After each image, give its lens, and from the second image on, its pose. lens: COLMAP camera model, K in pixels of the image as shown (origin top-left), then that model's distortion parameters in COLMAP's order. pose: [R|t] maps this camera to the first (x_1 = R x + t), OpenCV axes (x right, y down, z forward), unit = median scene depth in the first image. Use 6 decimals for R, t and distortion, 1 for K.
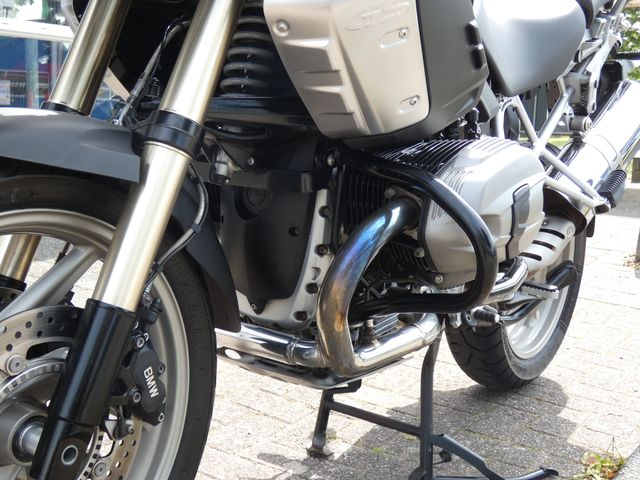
lens RADIAL K [[829.2, 0, 320.0], [0, 829.2, 240.0], [0, 0, 1]] dist [0.018735, -0.009889]
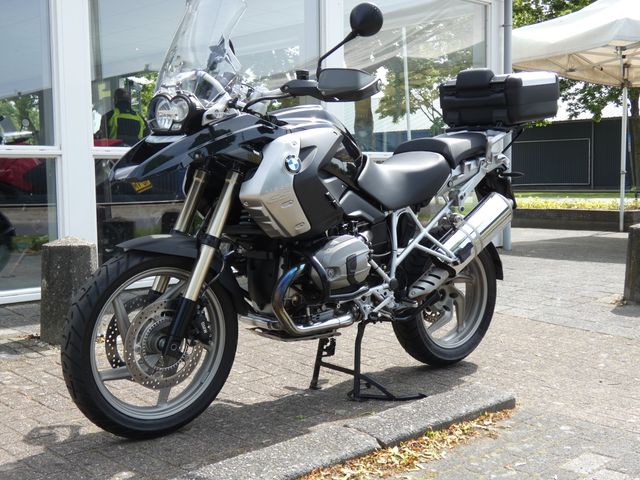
lens RADIAL K [[829.2, 0, 320.0], [0, 829.2, 240.0], [0, 0, 1]] dist [0.018735, -0.009889]
pose [[0.971000, -0.024694, -0.237801, 0.802730], [0.007982, 0.997445, -0.070986, 0.070168], [0.238946, 0.067030, 0.968717, -1.560949]]
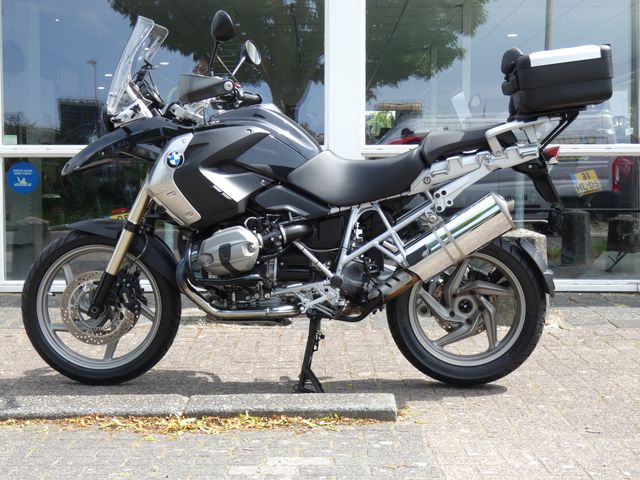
lens RADIAL K [[1071.6, 0, 320.0], [0, 1071.6, 240.0], [0, 0, 1]] dist [0.005757, 0.007338]
pose [[0.537569, 0.007286, -0.843188, 3.607508], [-0.100255, 0.993422, -0.055332, 0.089538], [0.837238, 0.114279, 0.534764, -0.650459]]
